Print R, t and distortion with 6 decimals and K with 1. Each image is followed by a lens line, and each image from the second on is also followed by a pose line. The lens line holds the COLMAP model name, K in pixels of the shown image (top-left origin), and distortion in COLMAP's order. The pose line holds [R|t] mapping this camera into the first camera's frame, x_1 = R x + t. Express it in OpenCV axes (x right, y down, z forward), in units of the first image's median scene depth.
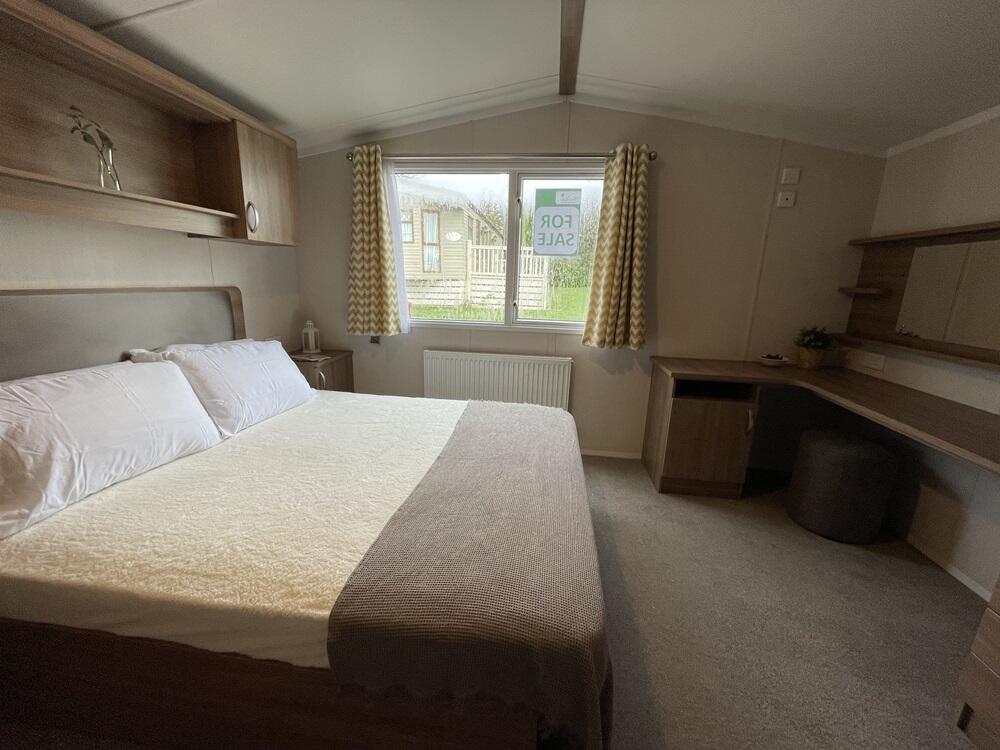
lens RADIAL K [[405.7, 0, 502.2], [0, 405.7, 376.4], [0, 0, 1]] dist [-0.003346, -0.000406]
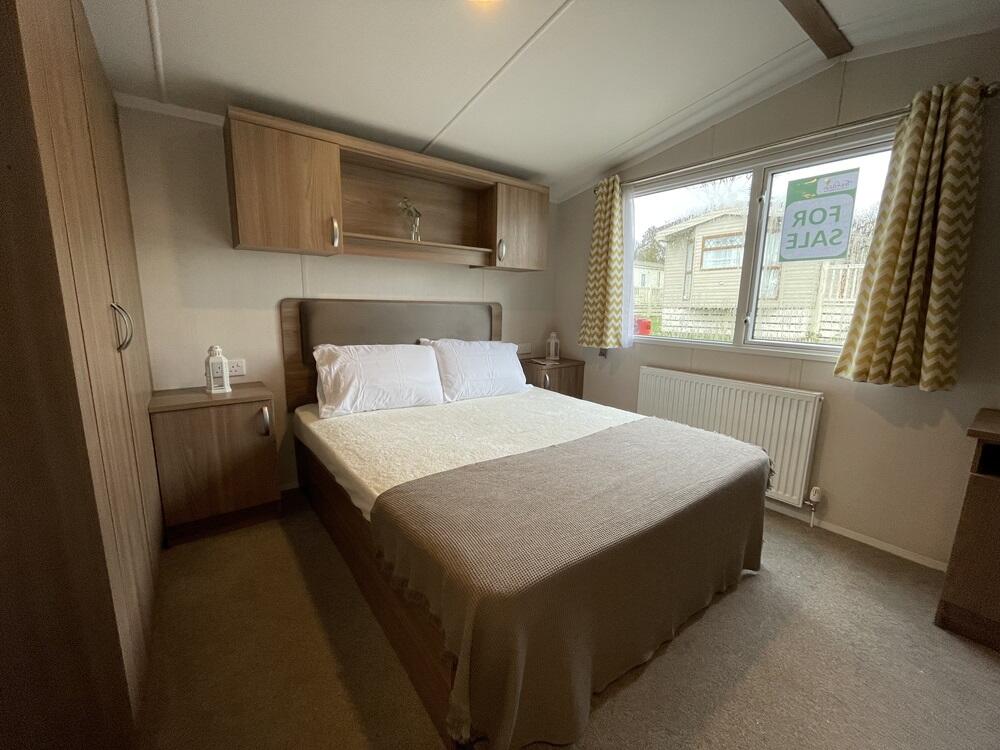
lens RADIAL K [[405.7, 0, 499.3], [0, 405.7, 376.8], [0, 0, 1]] dist [-0.003346, -0.000406]
pose [[0.700455, 0.111822, -0.704882, 0.317132], [-0.164867, 0.986288, -0.007367, 0.031185], [0.694393, 0.121373, 0.709286, 0.066594]]
